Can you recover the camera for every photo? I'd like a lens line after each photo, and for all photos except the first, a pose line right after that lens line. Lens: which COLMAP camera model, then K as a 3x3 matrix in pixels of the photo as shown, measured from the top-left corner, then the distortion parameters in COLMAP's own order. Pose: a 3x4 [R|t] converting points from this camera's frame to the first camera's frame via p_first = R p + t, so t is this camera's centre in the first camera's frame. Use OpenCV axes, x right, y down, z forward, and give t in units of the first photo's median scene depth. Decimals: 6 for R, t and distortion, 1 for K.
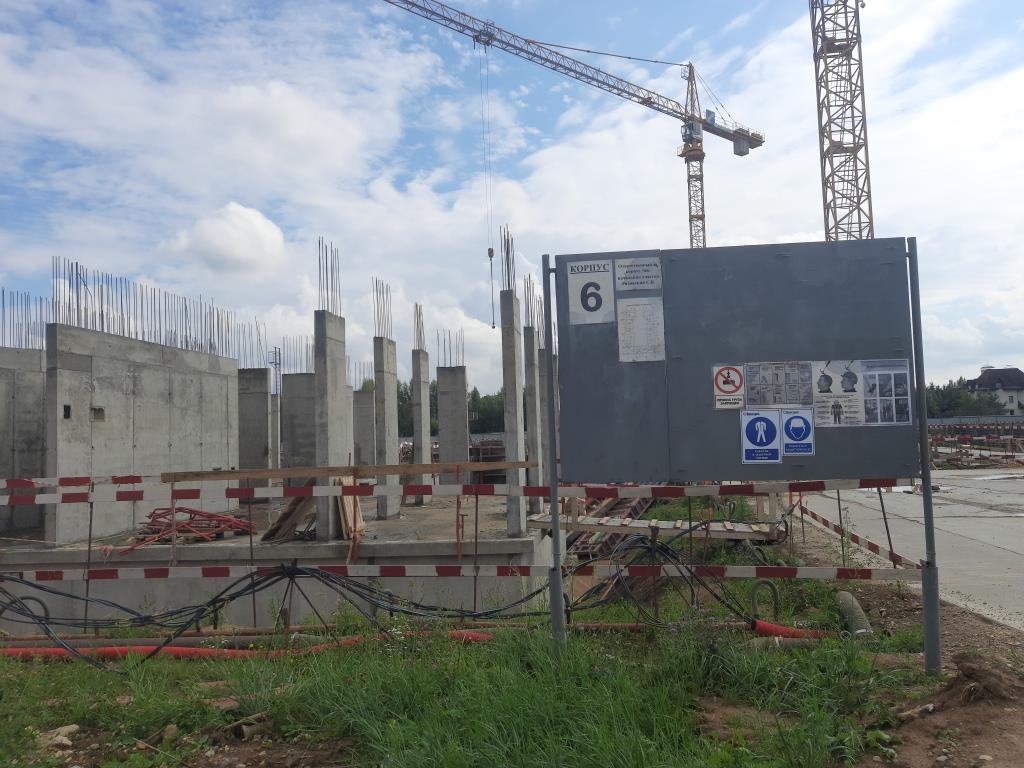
lens RADIAL K [[753.3, 0, 511.3], [0, 753.3, 382.2], [0, 0, 1]] dist [0.052356, -0.036800]
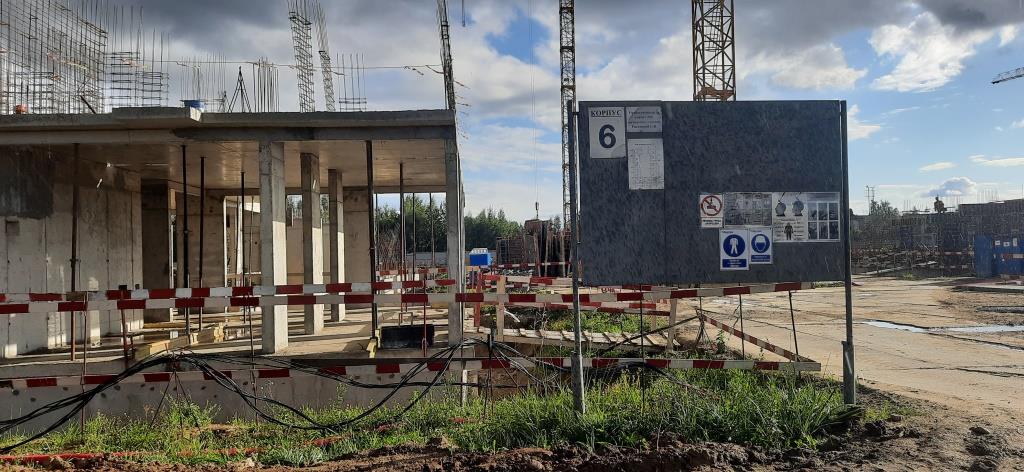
lens RADIAL K [[752.2, 0, 510.2], [0, 752.2, 242.0], [0, 0, 1]] dist [0.044574, -0.000438]
pose [[0.983262, 0.012115, 0.181797, -0.275608], [-0.020875, 0.998707, 0.046351, 0.006627], [-0.181000, -0.049370, 0.982243, -0.199883]]
